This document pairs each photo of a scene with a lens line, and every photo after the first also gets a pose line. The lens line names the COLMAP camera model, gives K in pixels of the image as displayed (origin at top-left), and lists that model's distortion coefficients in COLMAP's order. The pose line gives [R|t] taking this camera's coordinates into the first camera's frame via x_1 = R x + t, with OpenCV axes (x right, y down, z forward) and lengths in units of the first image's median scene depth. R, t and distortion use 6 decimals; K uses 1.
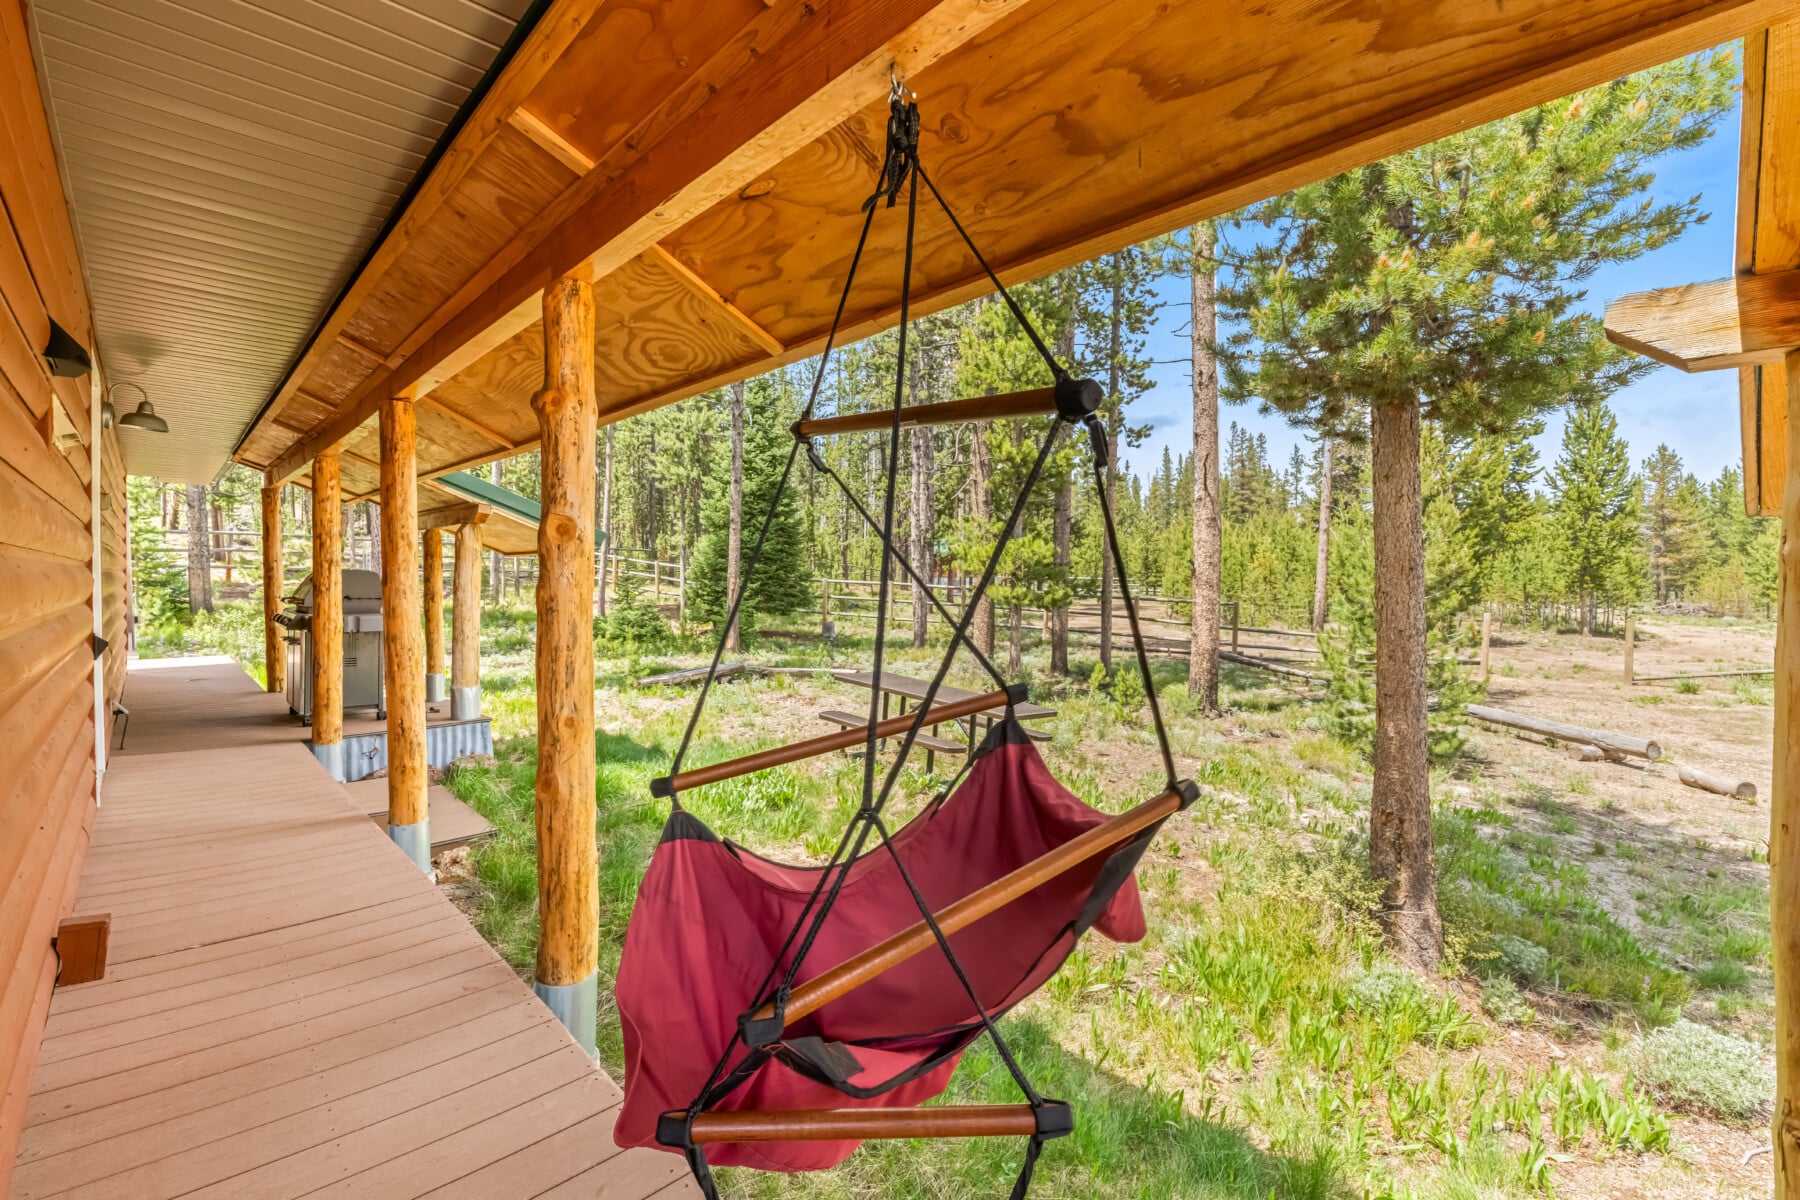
lens RADIAL K [[816.2, 0, 895.4], [0, 816.2, 593.3], [0, 0, 1]] dist [-0.001810, -0.000138]
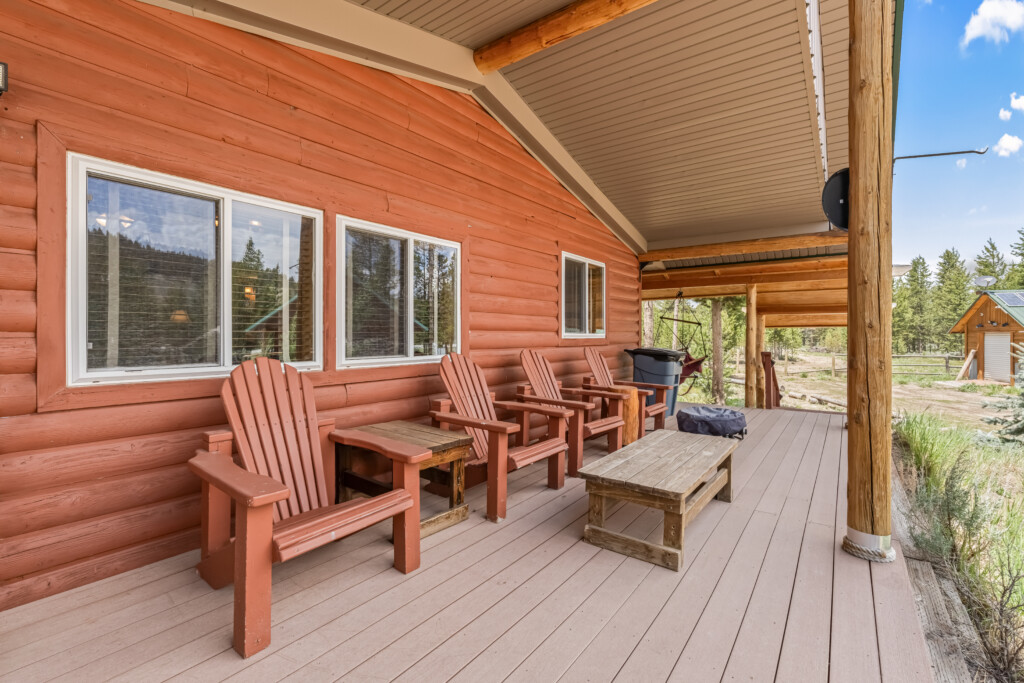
lens RADIAL K [[464.3, 0, 509.4], [0, 464.3, 337.7], [0, 0, 1]] dist [-0.001810, -0.000138]
pose [[0.986448, 0.000357, 0.164073, -0.291058], [0.001883, 0.999907, -0.013491, 0.006697], [-0.164063, 0.013617, 0.986356, -0.418042]]
